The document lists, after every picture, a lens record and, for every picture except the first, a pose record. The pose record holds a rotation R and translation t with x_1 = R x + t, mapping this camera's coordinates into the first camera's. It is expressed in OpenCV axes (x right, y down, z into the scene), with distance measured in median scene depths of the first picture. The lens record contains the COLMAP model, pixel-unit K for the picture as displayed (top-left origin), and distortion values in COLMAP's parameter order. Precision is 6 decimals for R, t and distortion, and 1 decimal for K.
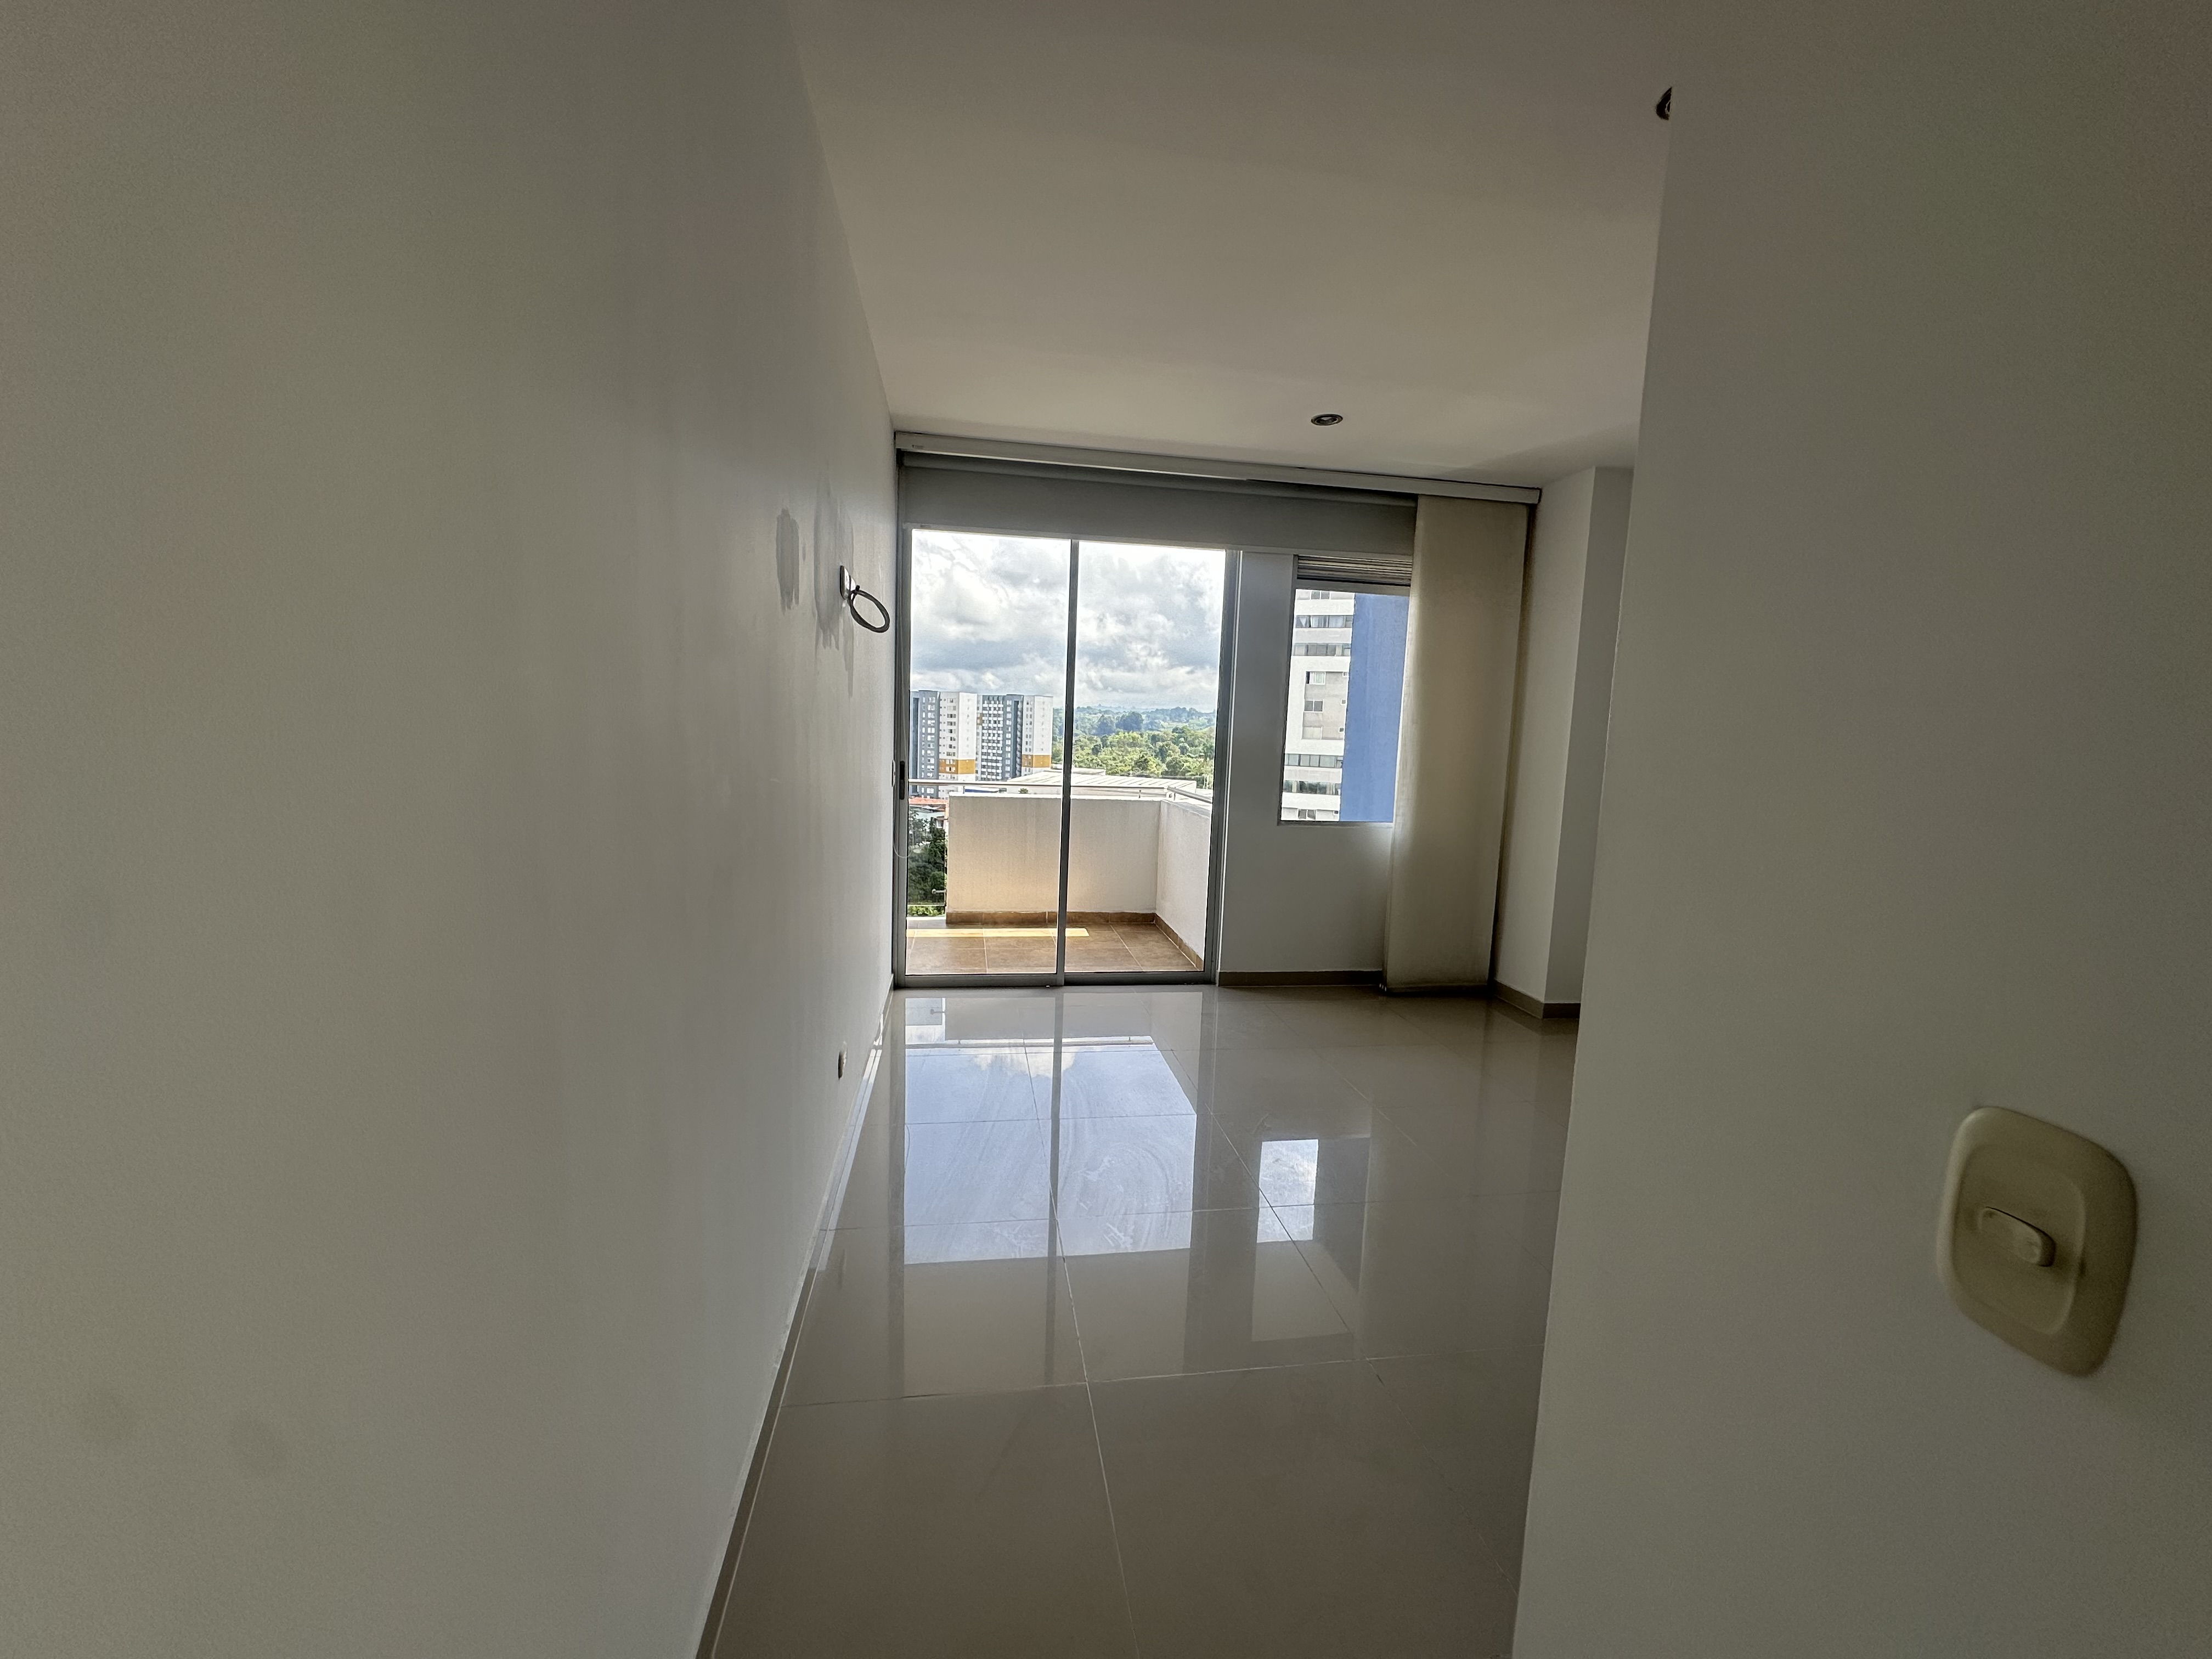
lens RADIAL K [[884.4, 0, 1129.2], [0, 884.4, 821.2], [0, 0, 1]] dist [-0.003406, 0.000607]
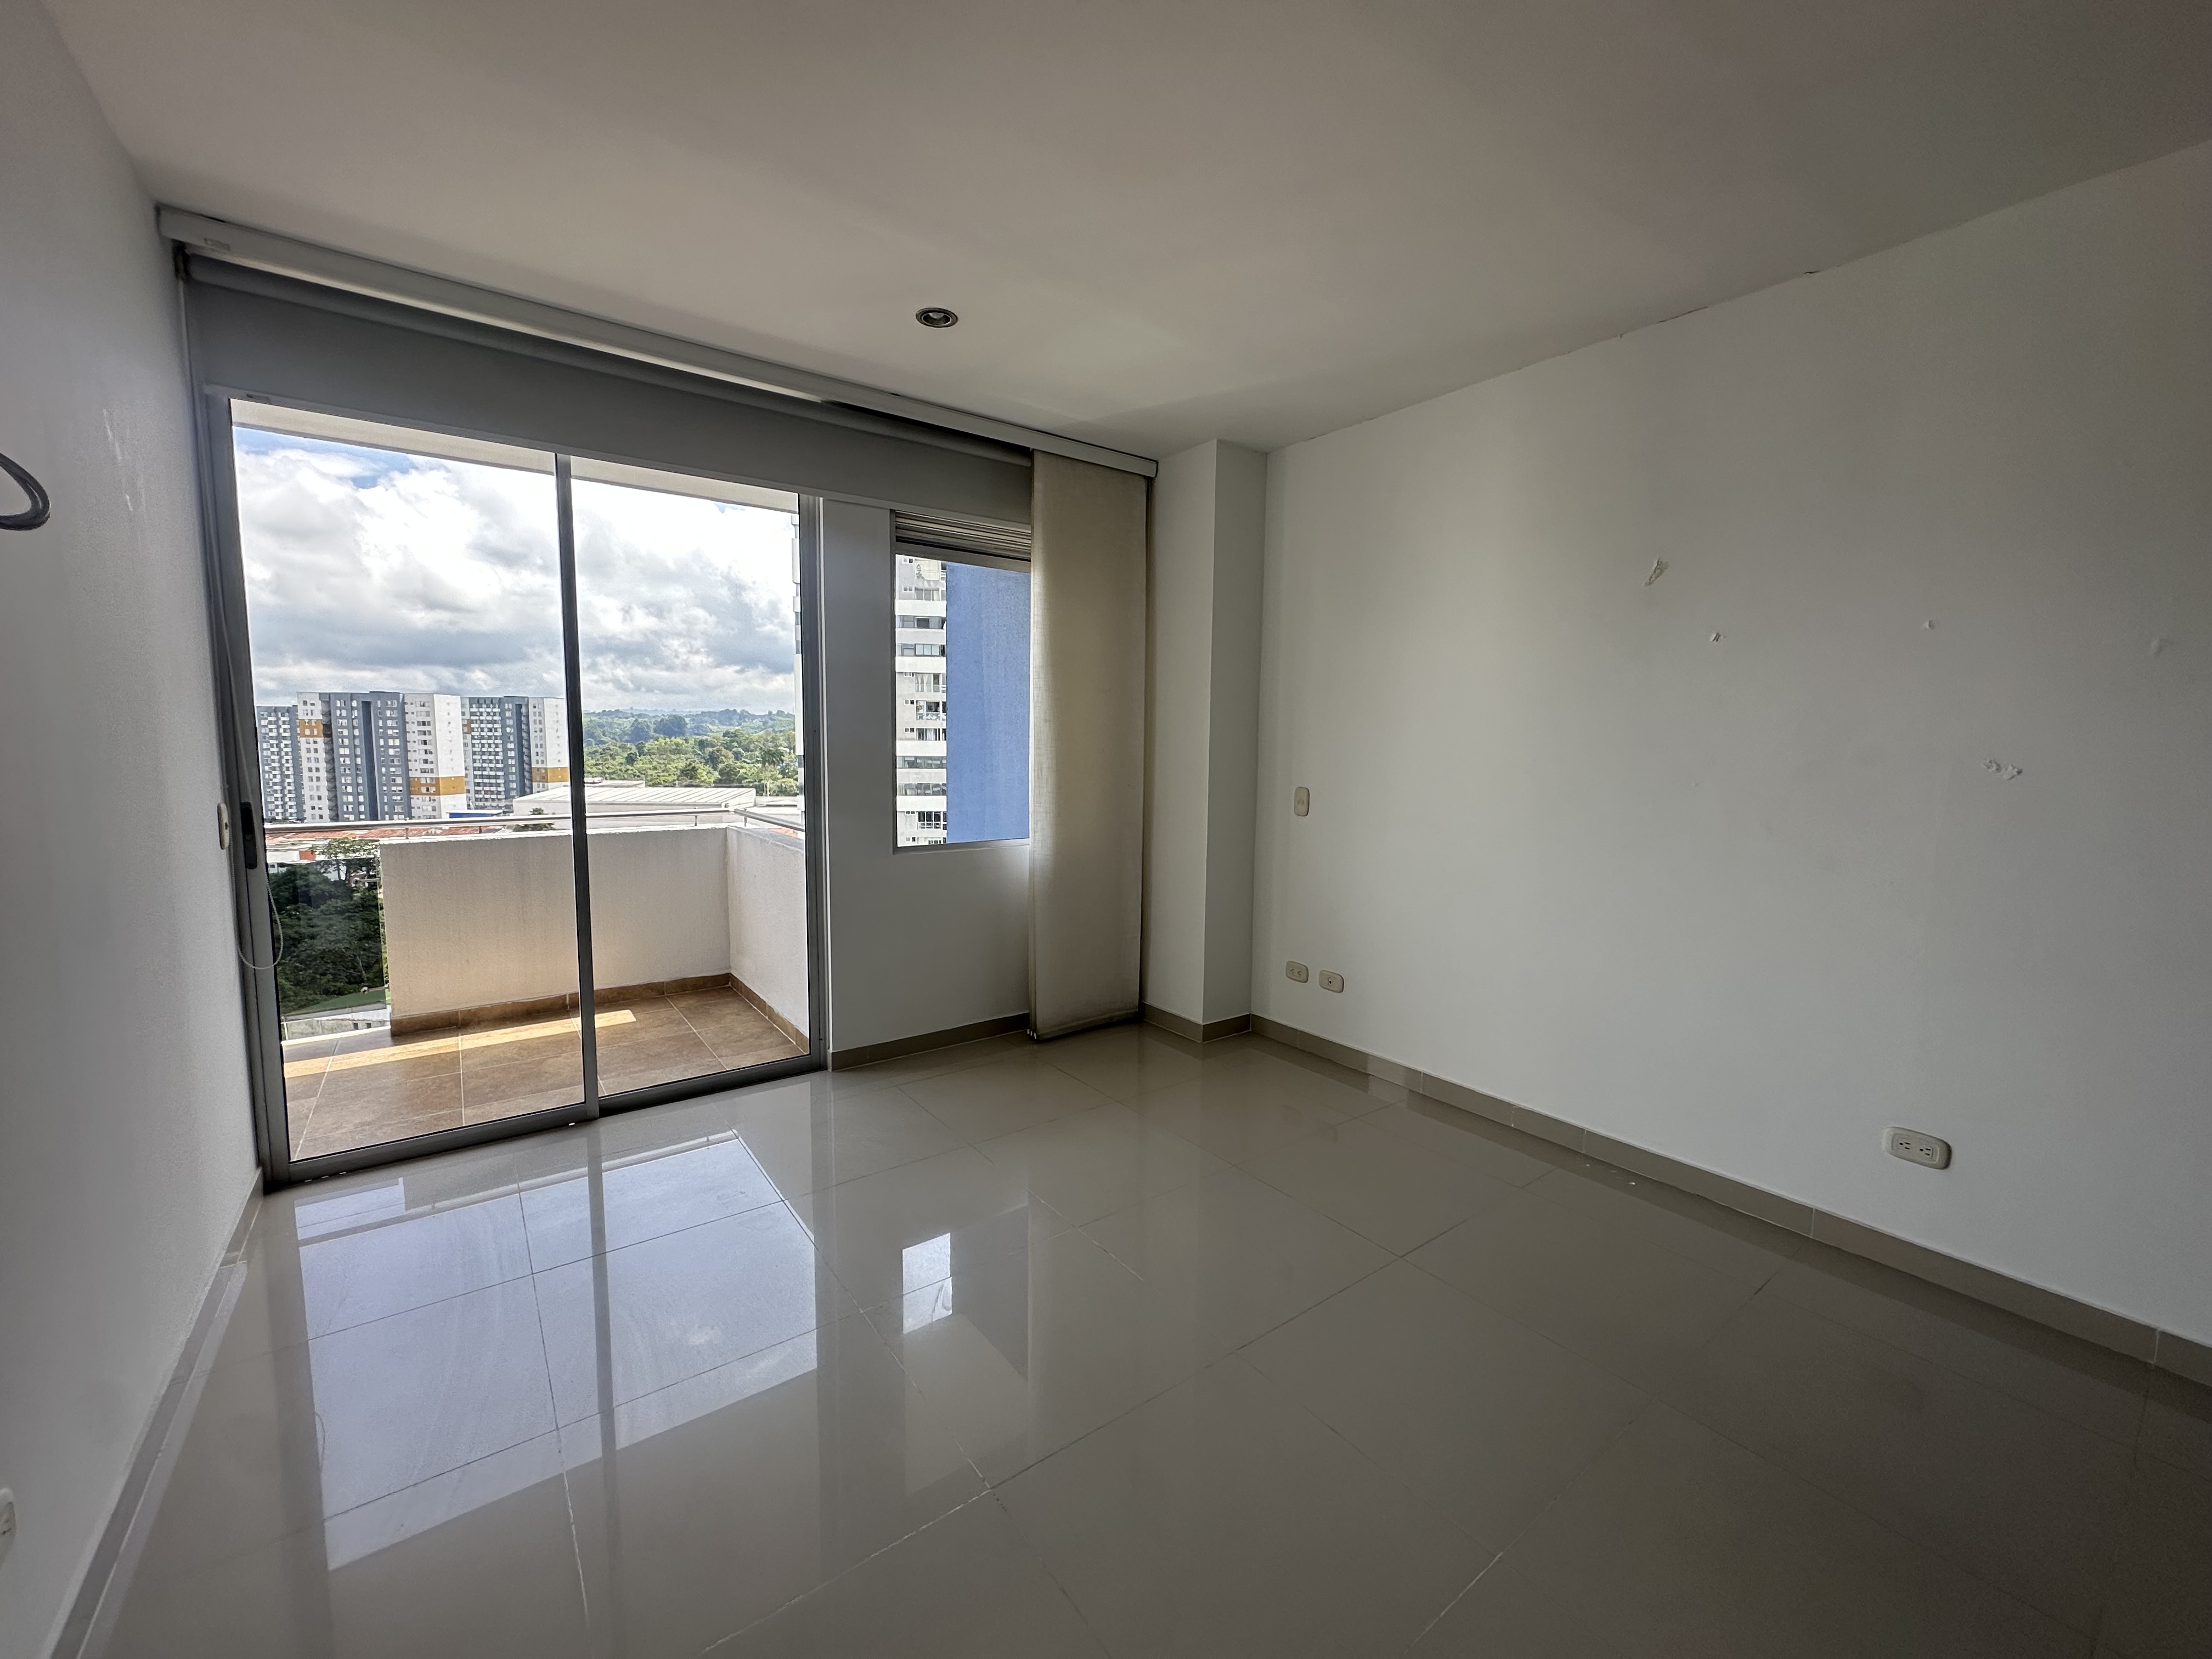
lens RADIAL K [[884.4, 0, 1108.3], [0, 884.4, 829.7], [0, 0, 1]] dist [-0.003406, 0.000607]
pose [[0.897312, -0.071230, 0.435611, -0.002154], [0.067166, 0.997435, 0.024743, -0.021716], [-0.436256, 0.007056, 0.899795, 0.188009]]
